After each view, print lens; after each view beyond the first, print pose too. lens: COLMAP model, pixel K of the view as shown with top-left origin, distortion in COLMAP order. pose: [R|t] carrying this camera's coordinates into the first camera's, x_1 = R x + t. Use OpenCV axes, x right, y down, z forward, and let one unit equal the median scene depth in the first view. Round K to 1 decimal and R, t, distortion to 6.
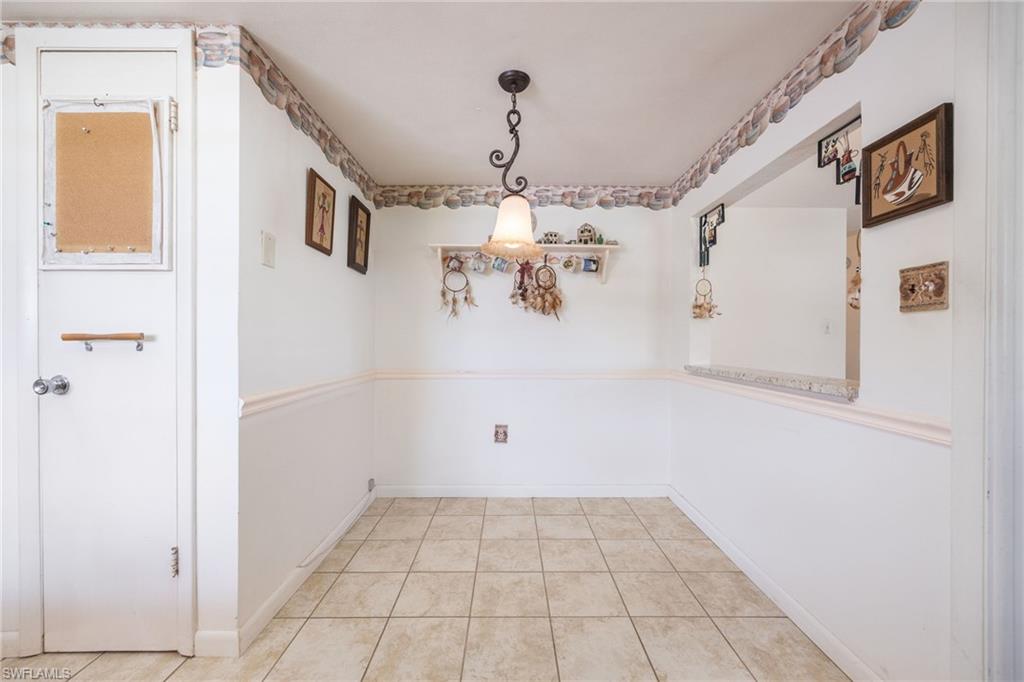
lens RADIAL K [[411.3, 0, 514.2], [0, 411.3, 343.3], [0, 0, 1]] dist [-0.000844, -0.000151]
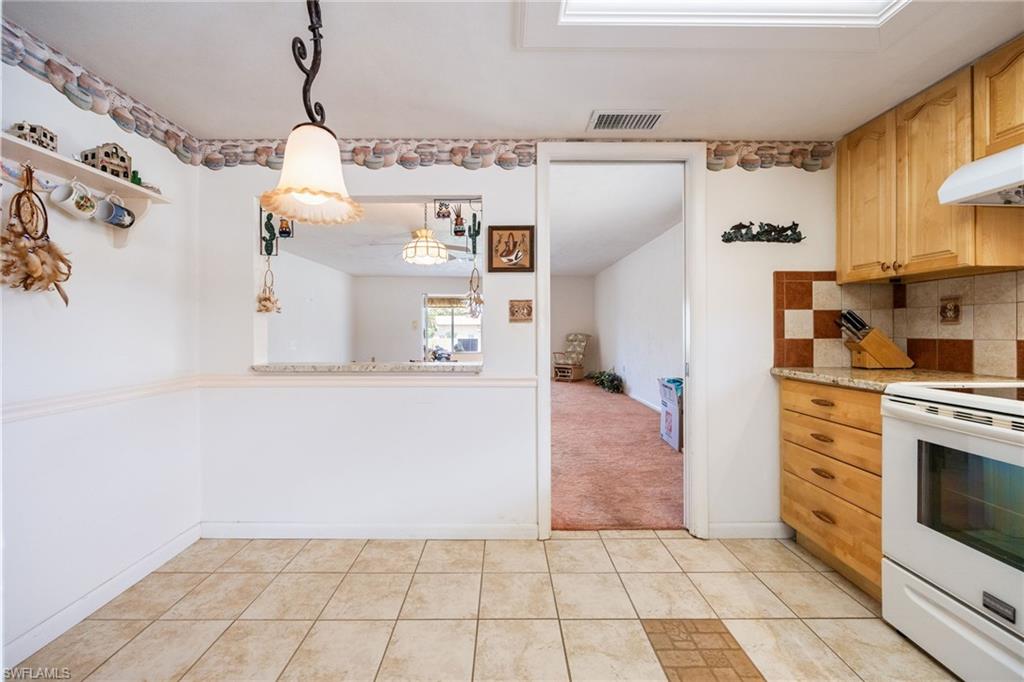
lens RADIAL K [[414.7, 0, 506.8], [0, 414.7, 336.3], [0, 0, 1]] dist [-0.001382, -0.000059]
pose [[0.008974, -0.017840, 0.999801, -0.670317], [0.007556, 0.999814, 0.017772, -0.031770], [-0.999931, 0.007395, 0.009107, 0.687158]]
